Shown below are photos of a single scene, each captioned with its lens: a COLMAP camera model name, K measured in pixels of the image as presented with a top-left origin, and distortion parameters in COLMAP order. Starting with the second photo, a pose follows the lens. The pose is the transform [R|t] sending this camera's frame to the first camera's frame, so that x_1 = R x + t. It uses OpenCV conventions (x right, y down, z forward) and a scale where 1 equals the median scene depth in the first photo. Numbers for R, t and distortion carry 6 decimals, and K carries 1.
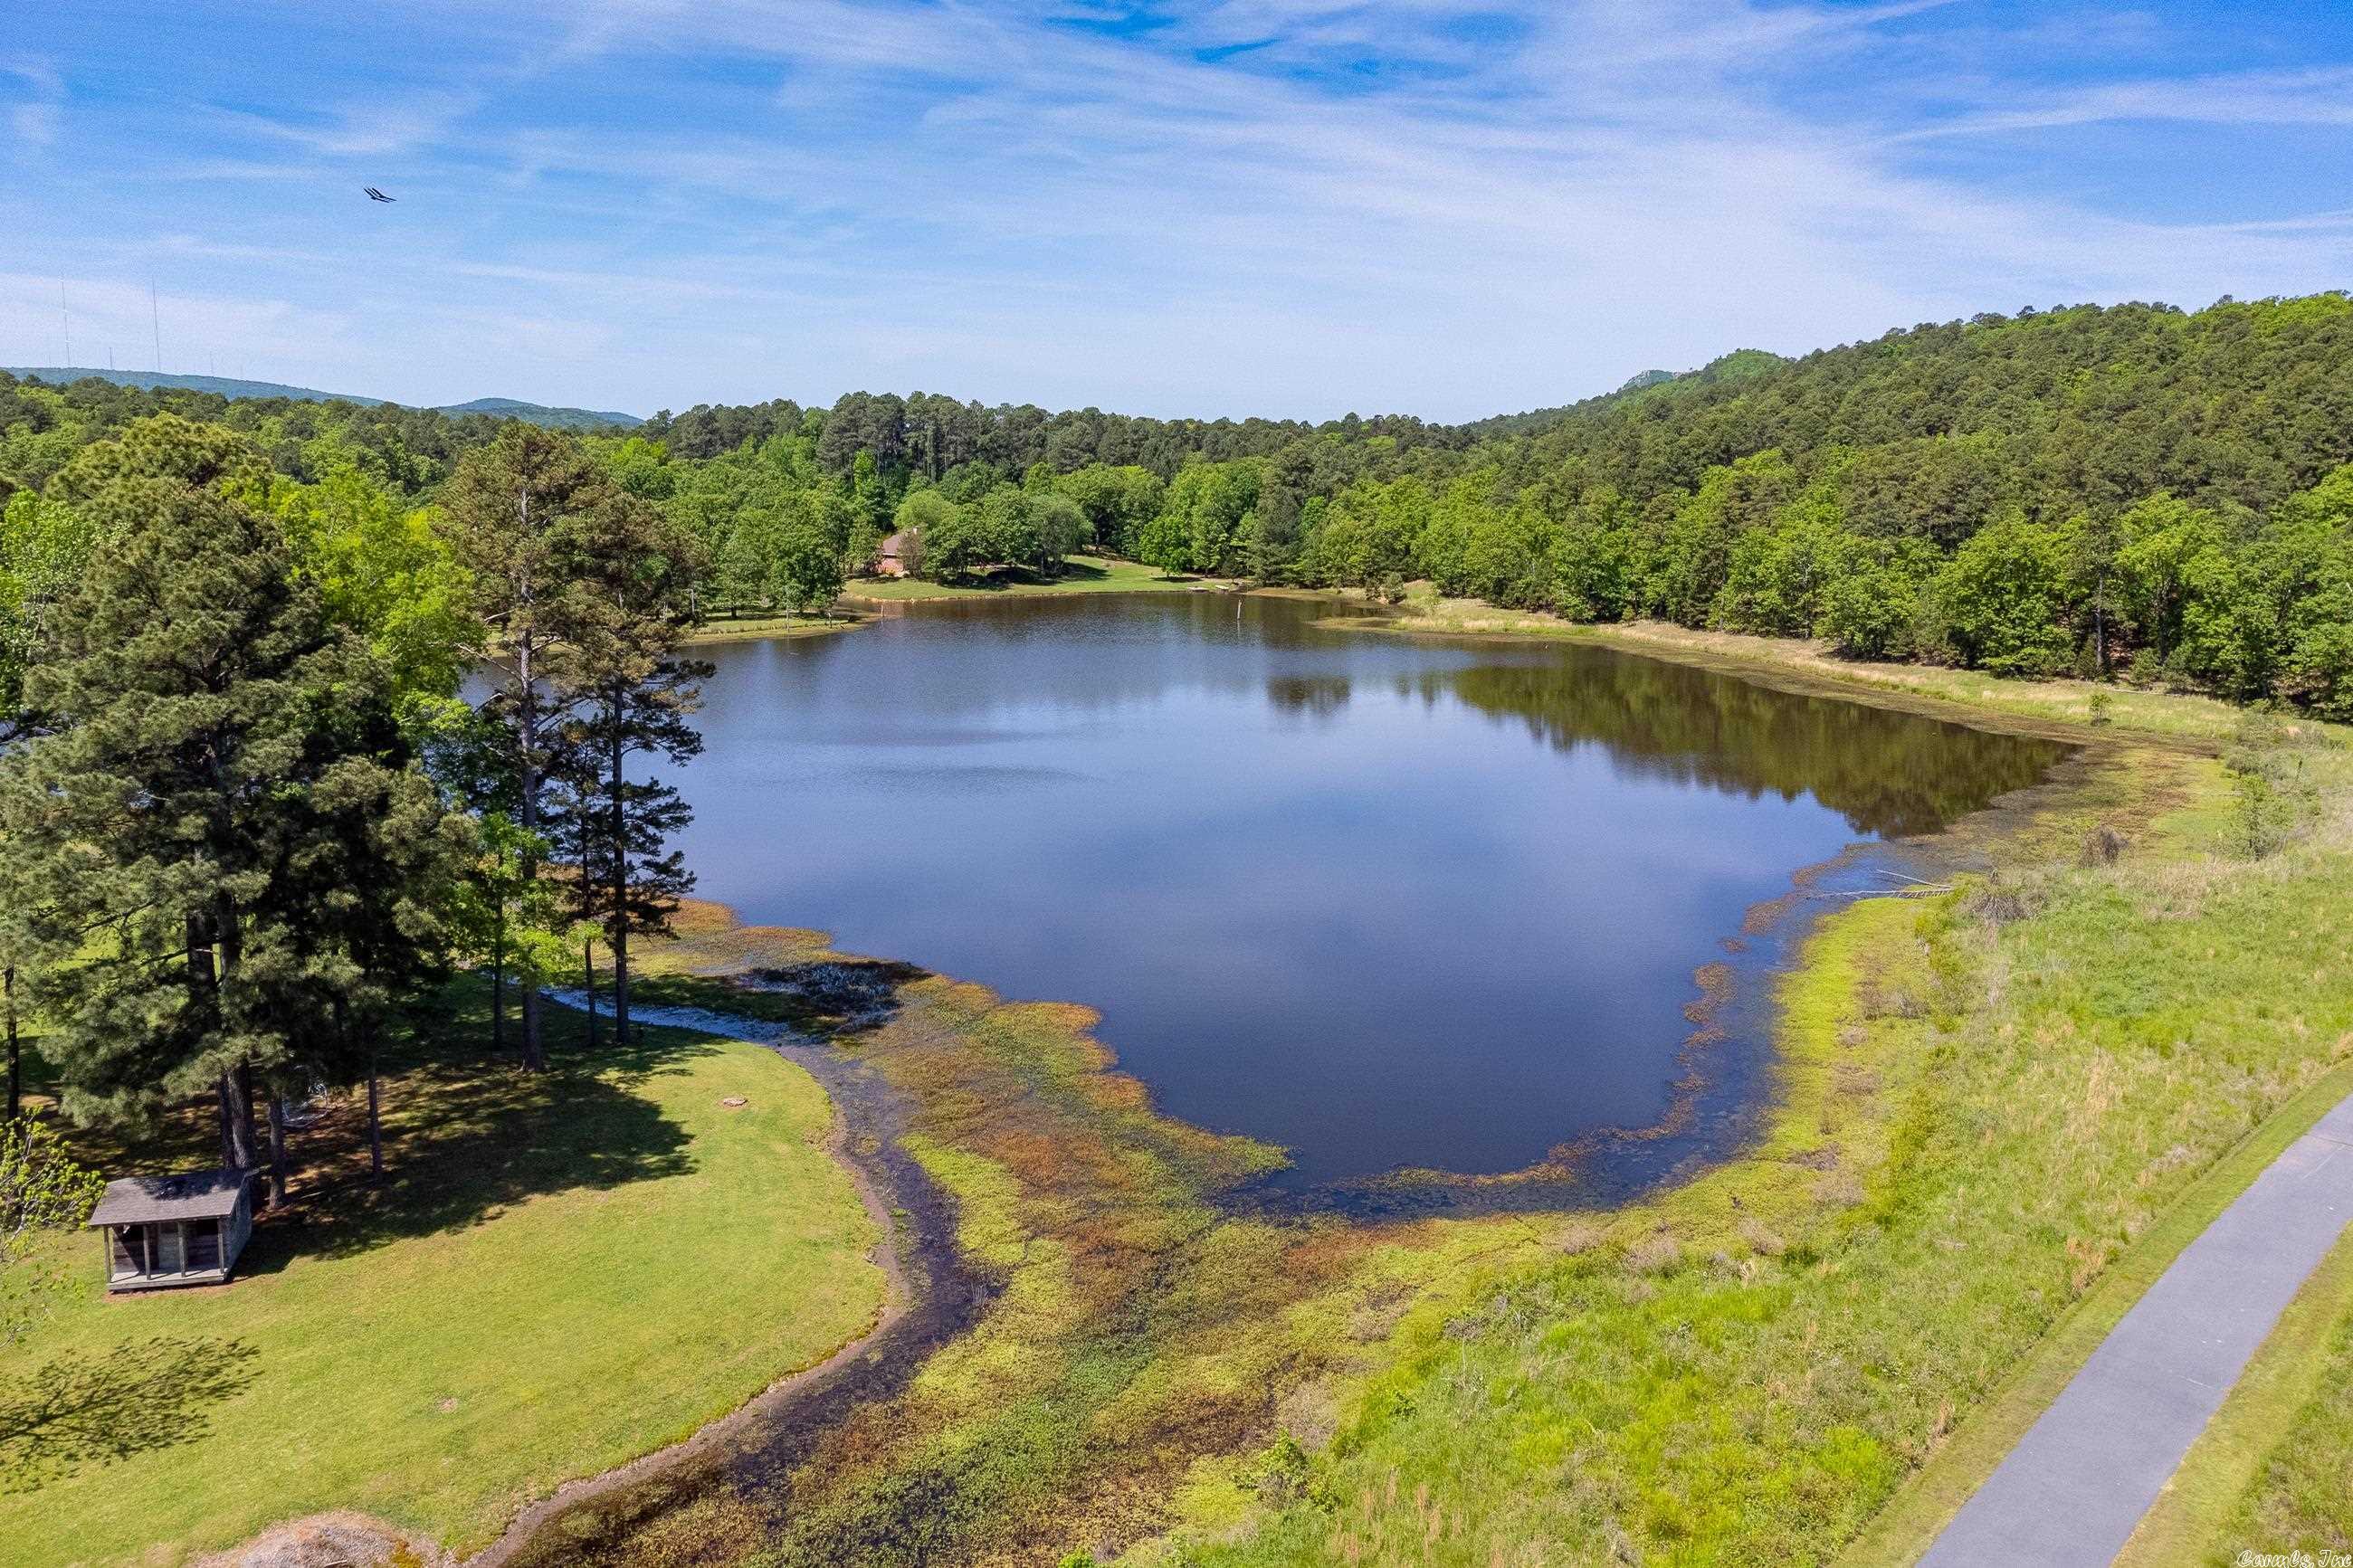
lens RADIAL K [[1785.9, 0, 1159.4], [0, 1785.9, 618.3], [0, 0, 1]] dist [0.006270, 0.025112]
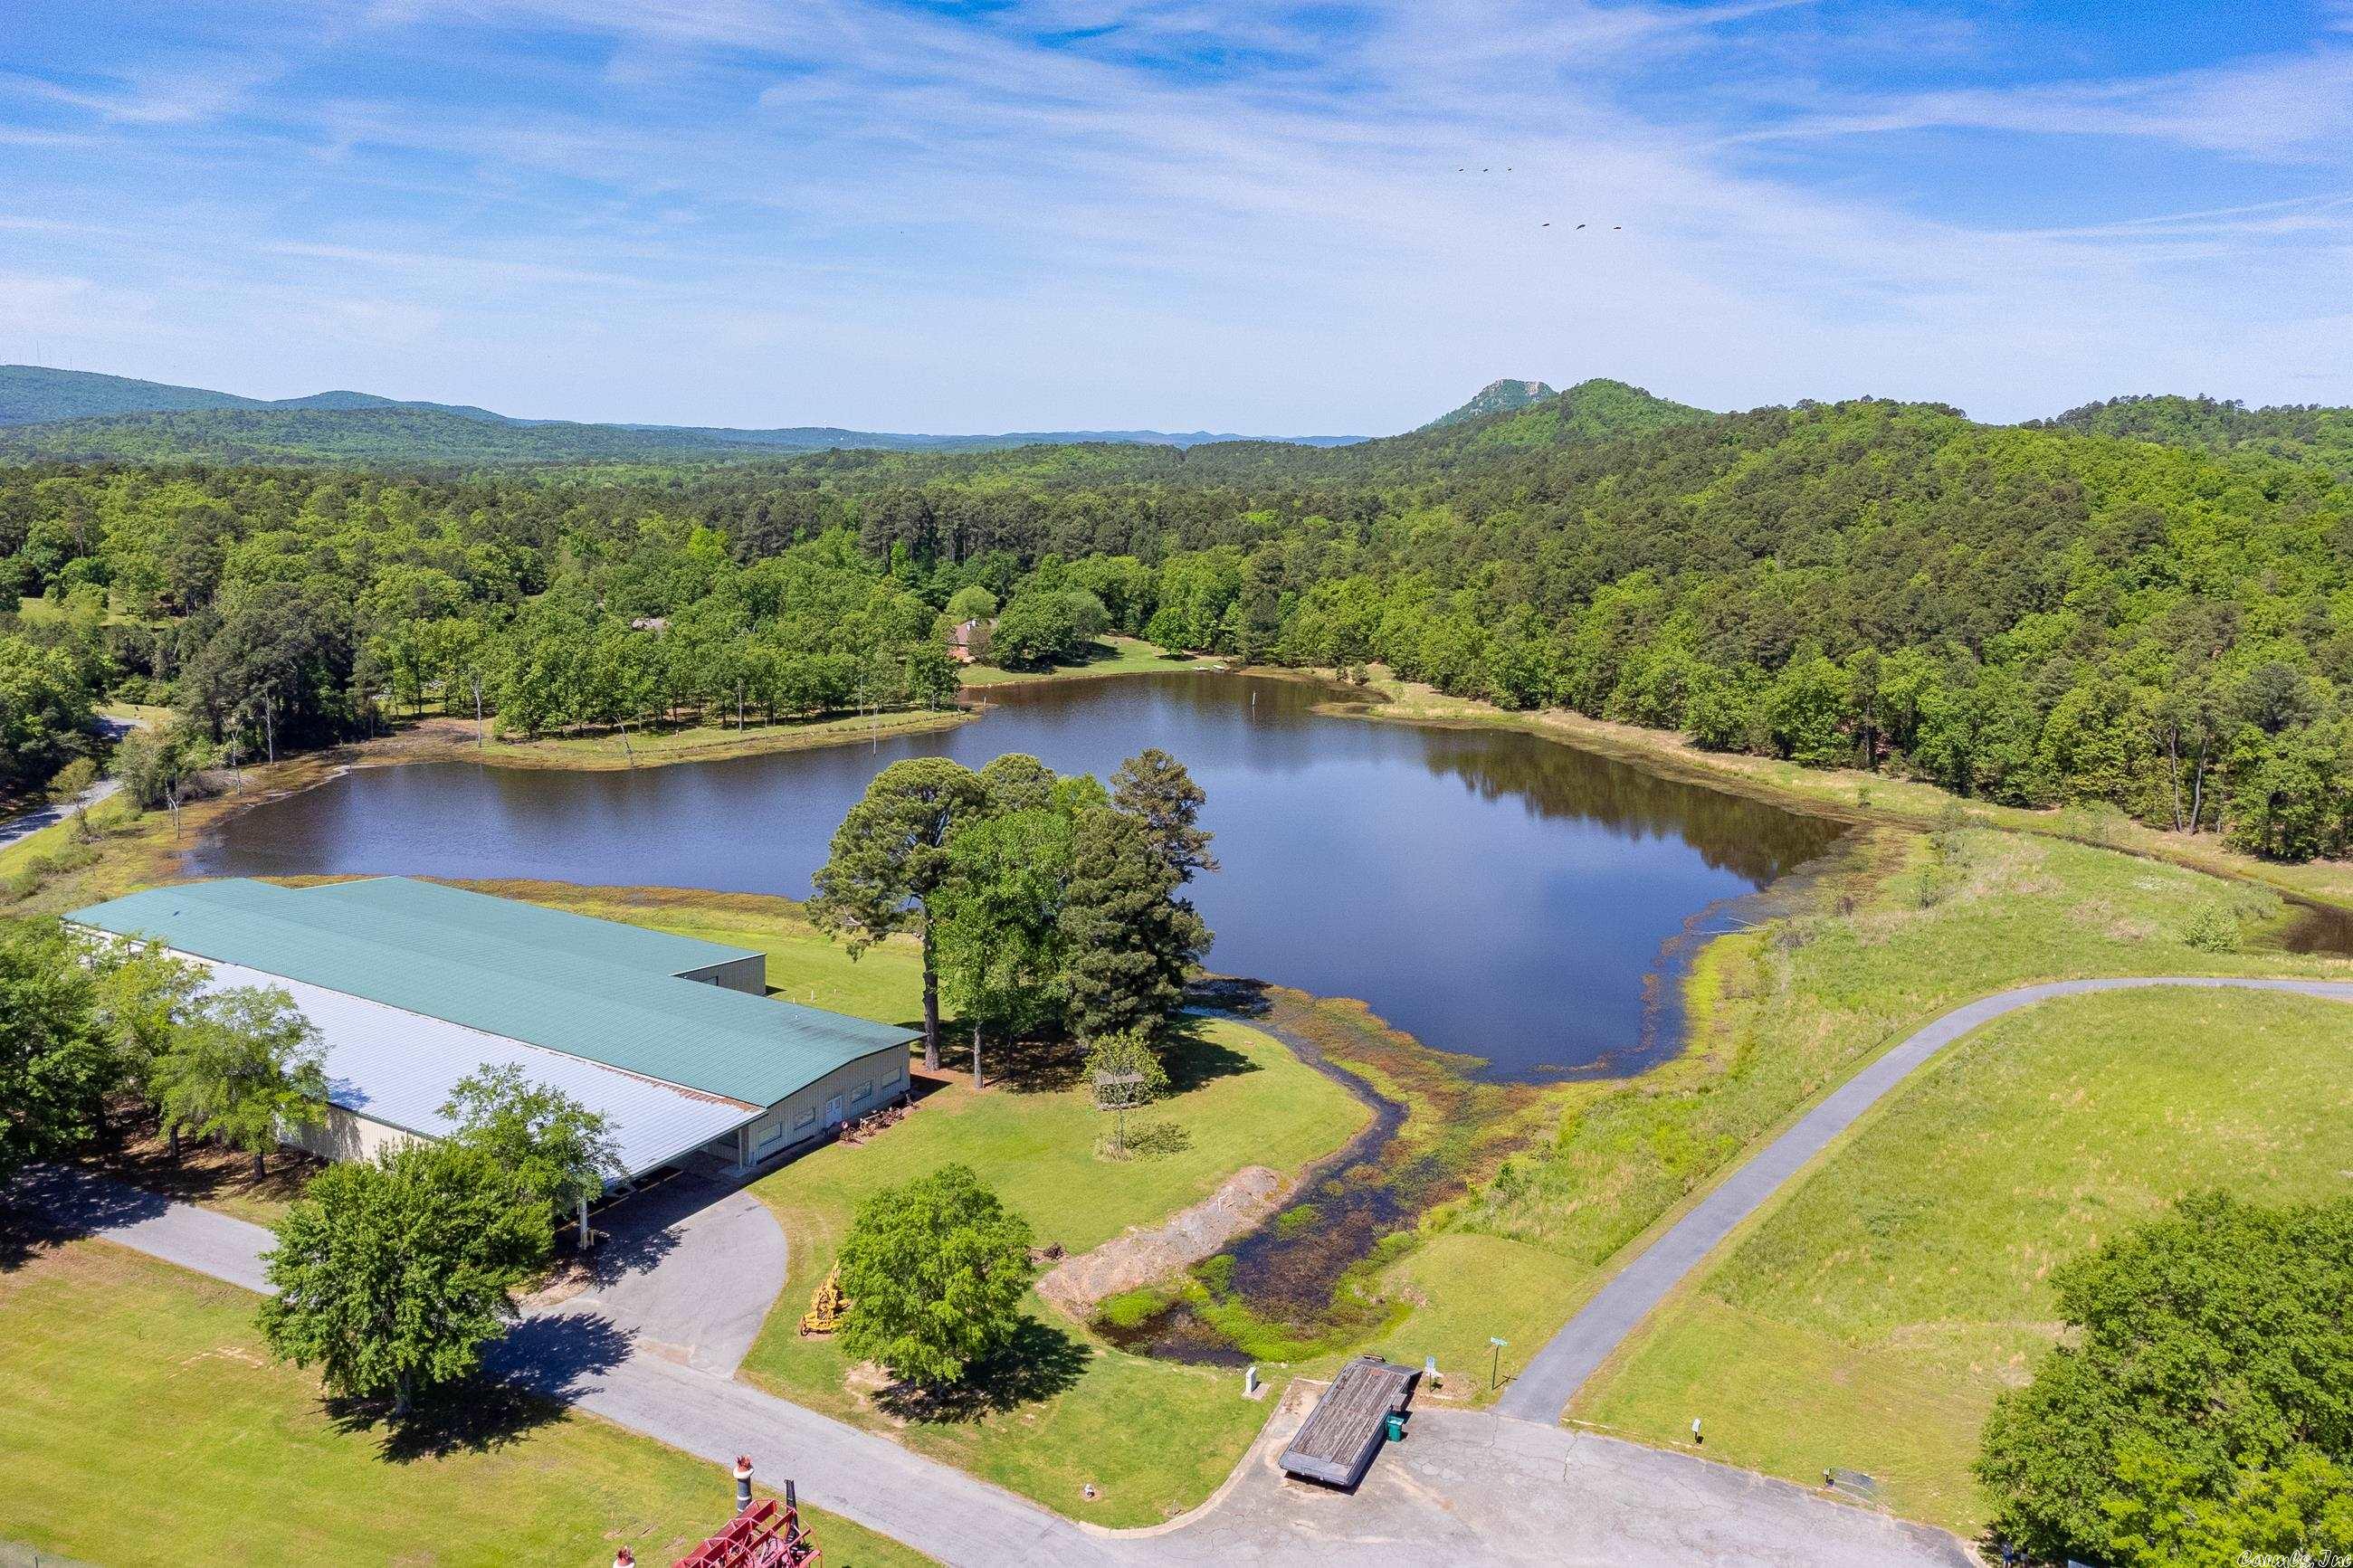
lens RADIAL K [[1785.9, 0, 1161.0], [0, 1785.9, 609.0], [0, 0, 1]] dist [0.006270, 0.025112]
pose [[0.996721, -0.000501, 0.080914, -0.183861], [0.000573, 0.999999, -0.000867, -0.098293], [-0.080913, 0.000910, 0.996721, -0.439869]]
